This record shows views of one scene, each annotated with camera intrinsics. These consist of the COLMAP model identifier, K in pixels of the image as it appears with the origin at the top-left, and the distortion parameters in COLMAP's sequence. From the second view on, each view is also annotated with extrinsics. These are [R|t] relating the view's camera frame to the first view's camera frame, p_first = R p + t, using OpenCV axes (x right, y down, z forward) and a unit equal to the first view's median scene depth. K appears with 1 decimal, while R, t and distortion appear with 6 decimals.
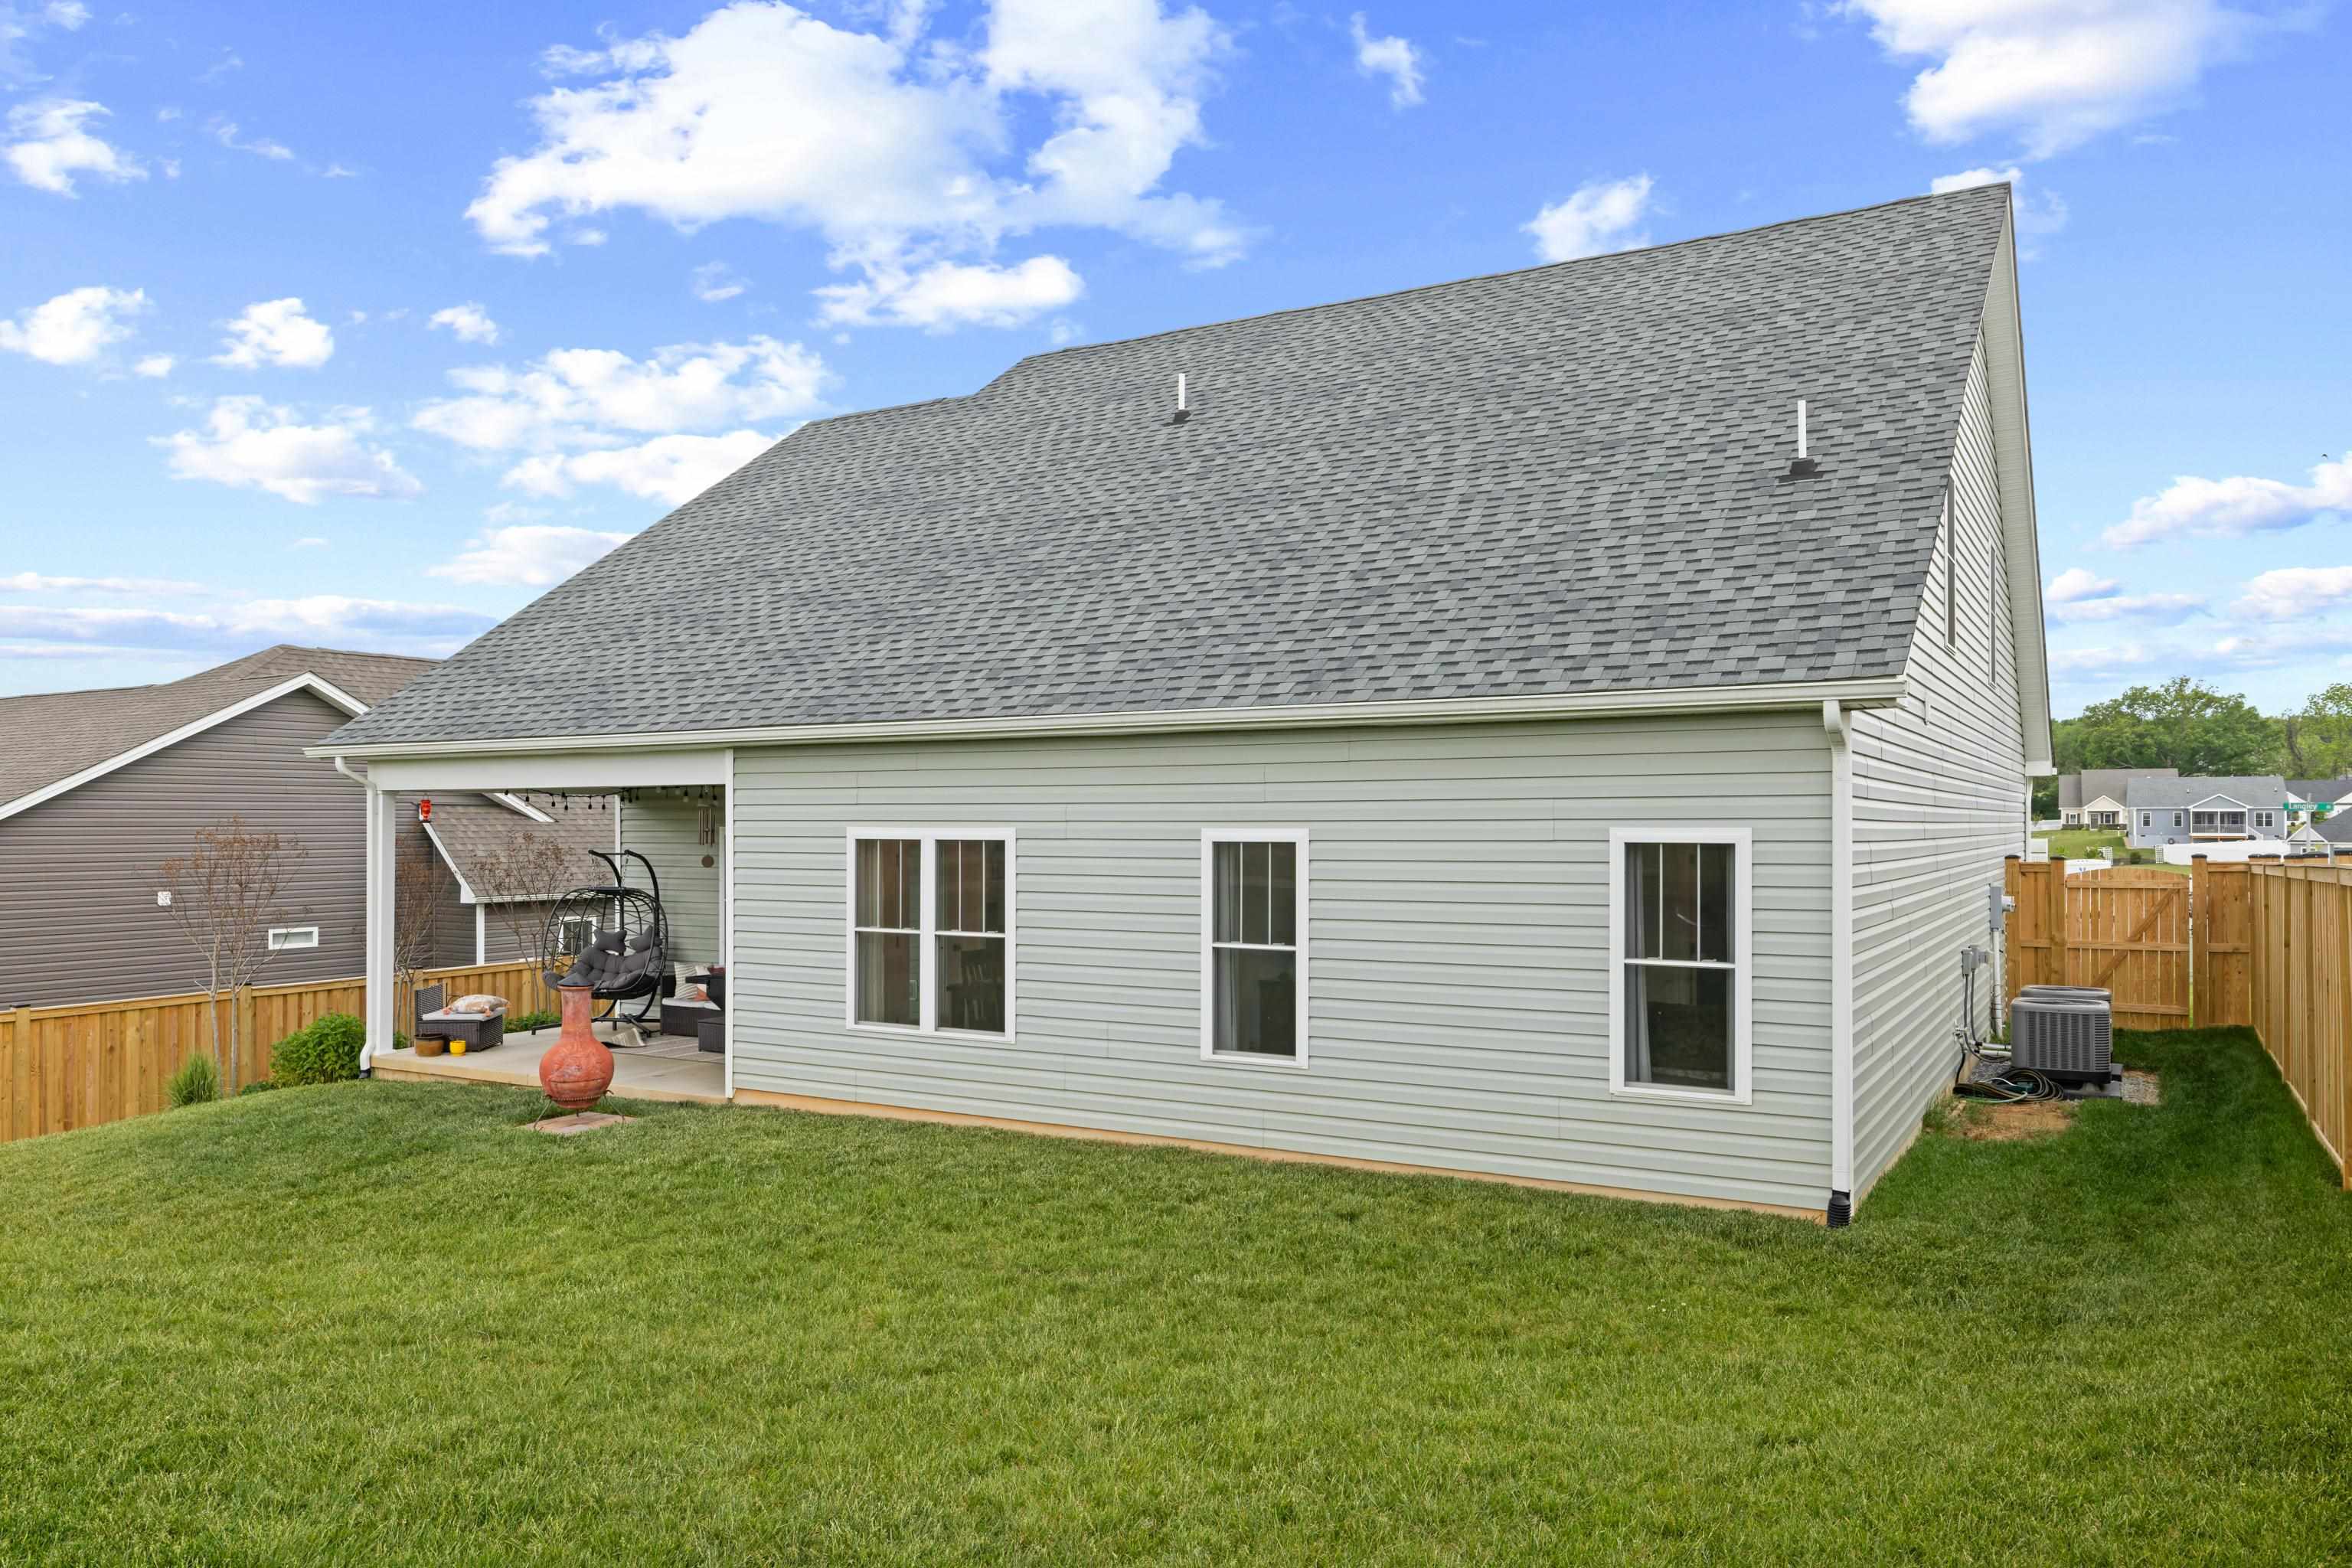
lens RADIAL K [[1646.4, 0, 1184.0], [0, 1646.4, 768.6], [0, 0, 1]] dist [-0.000854, 0.005757]
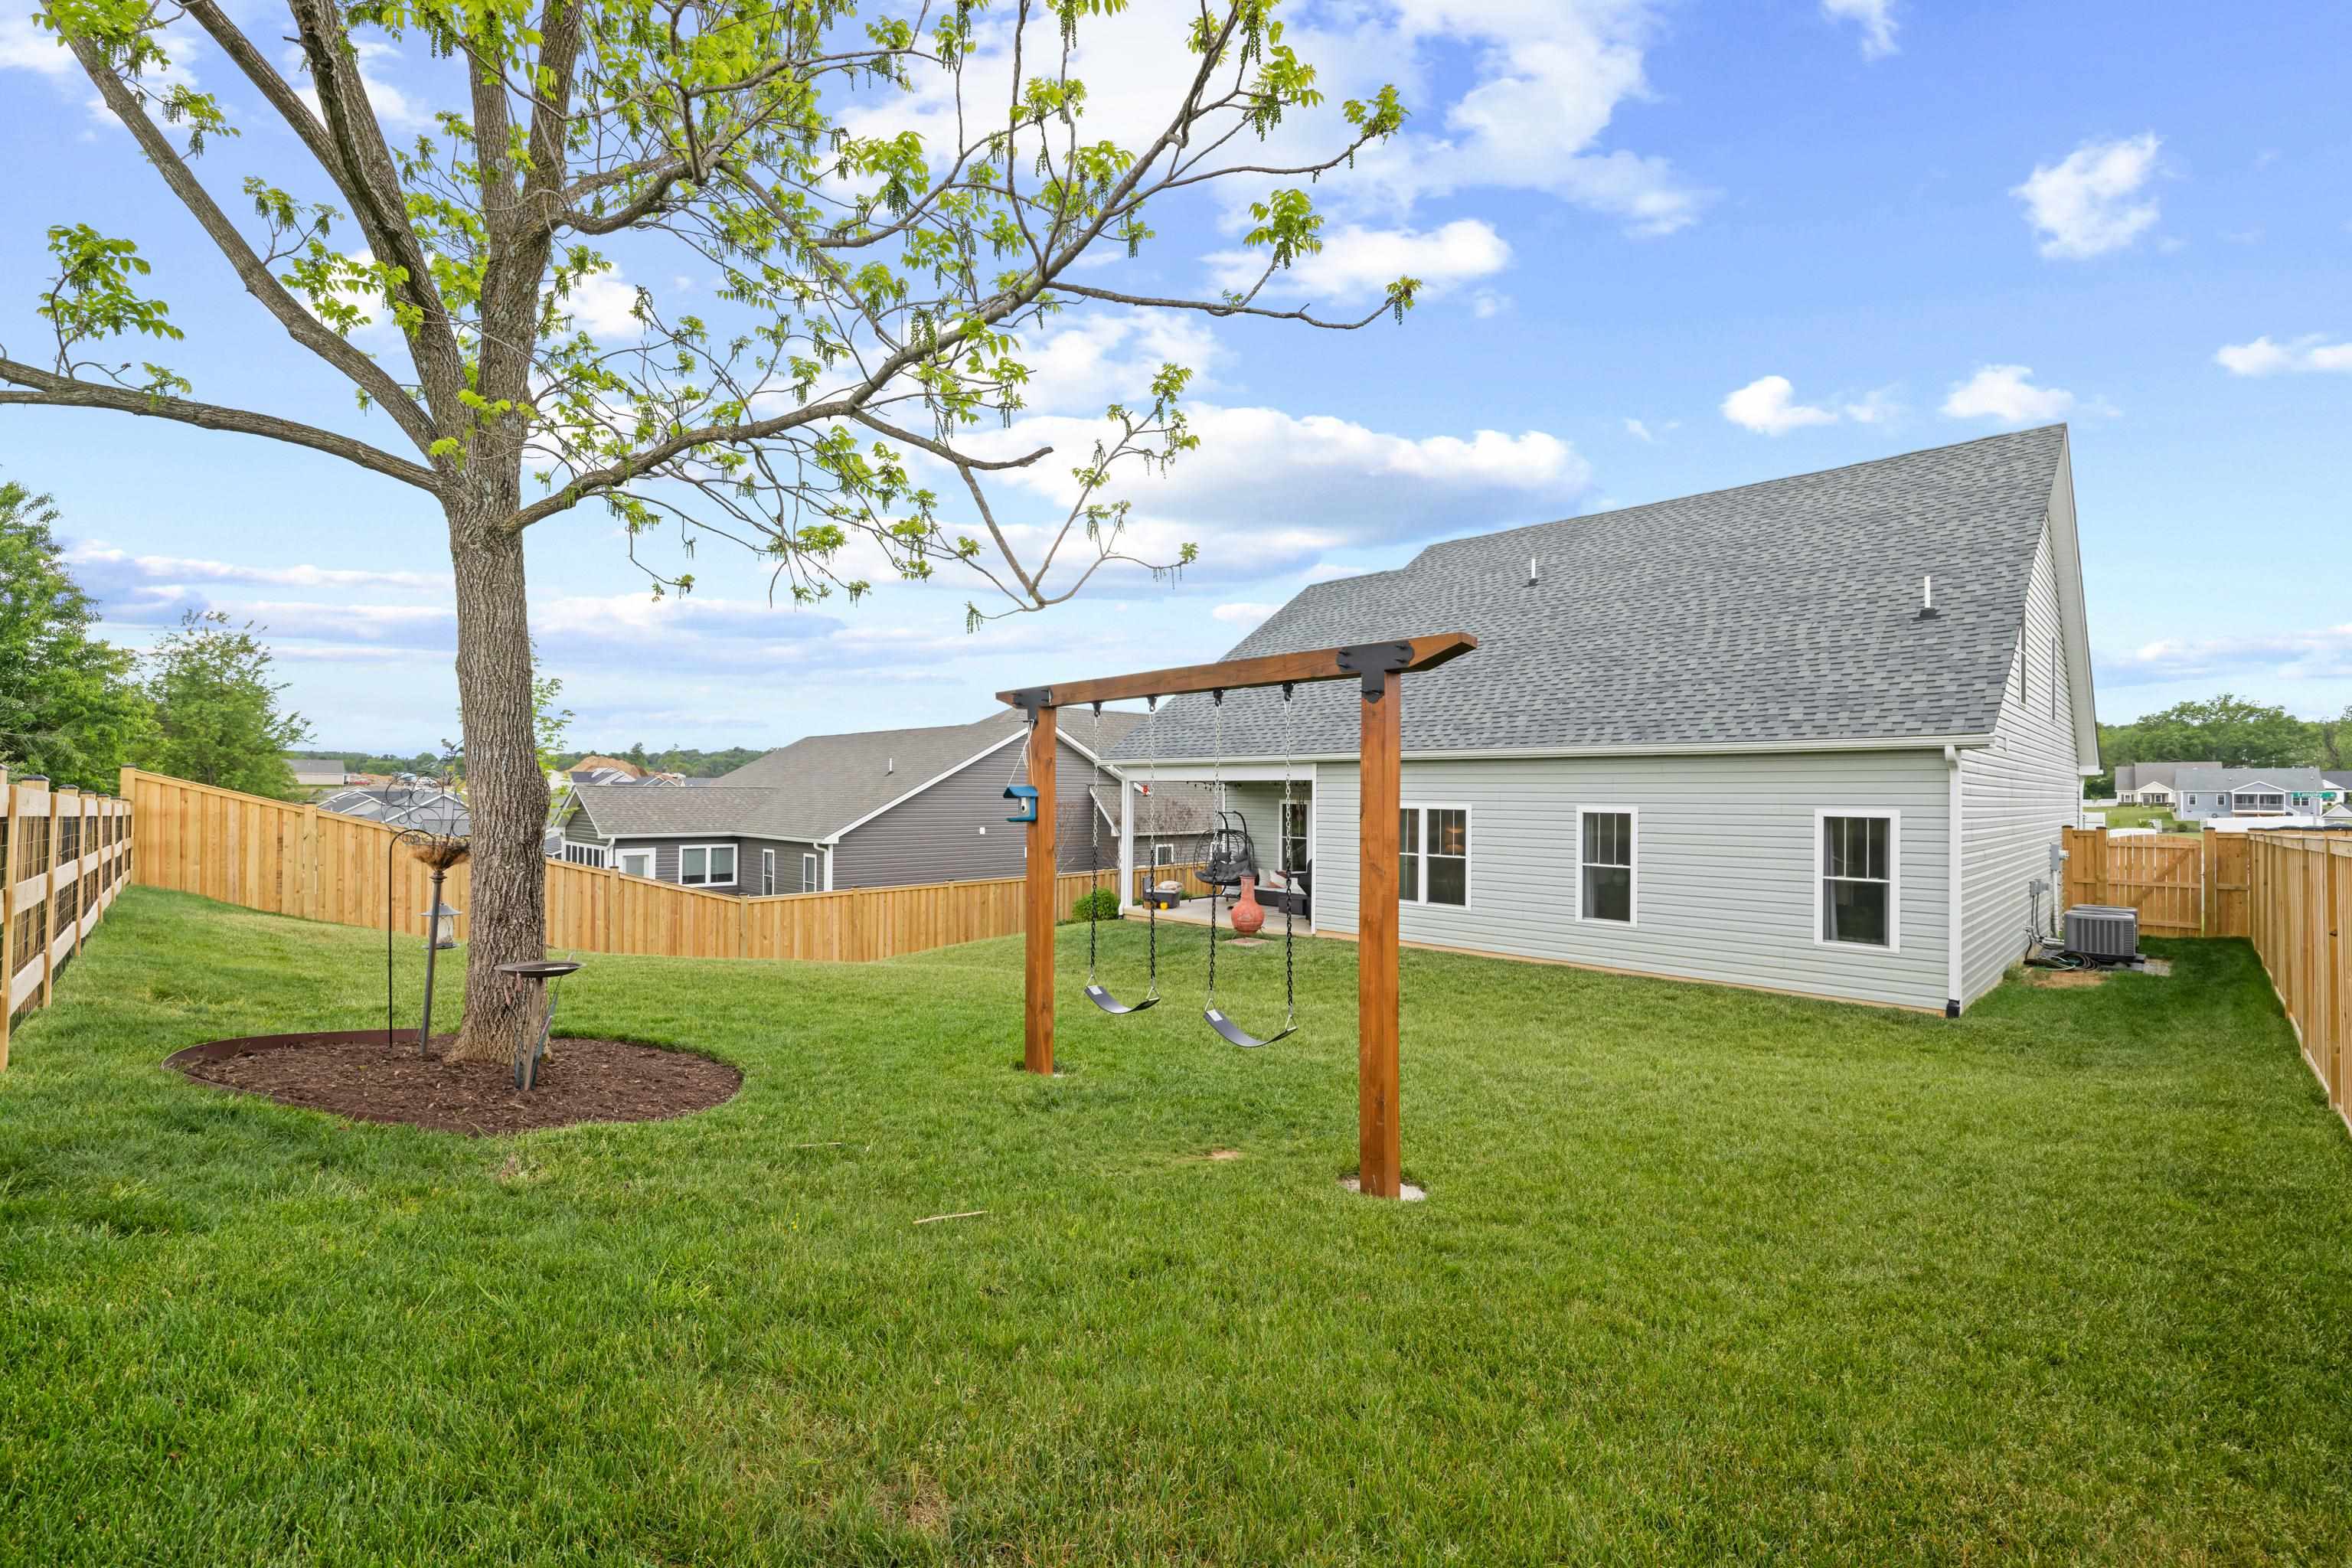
lens RADIAL K [[1010.3, 0, 1178.3], [0, 1010.3, 764.2], [0, 0, 1]] dist [0.003634, 0.000760]
pose [[0.966772, 0.001679, -0.255635, -0.118773], [-0.000514, 0.999989, 0.004627, -0.016020], [0.255640, -0.004342, 0.966762, -0.253542]]
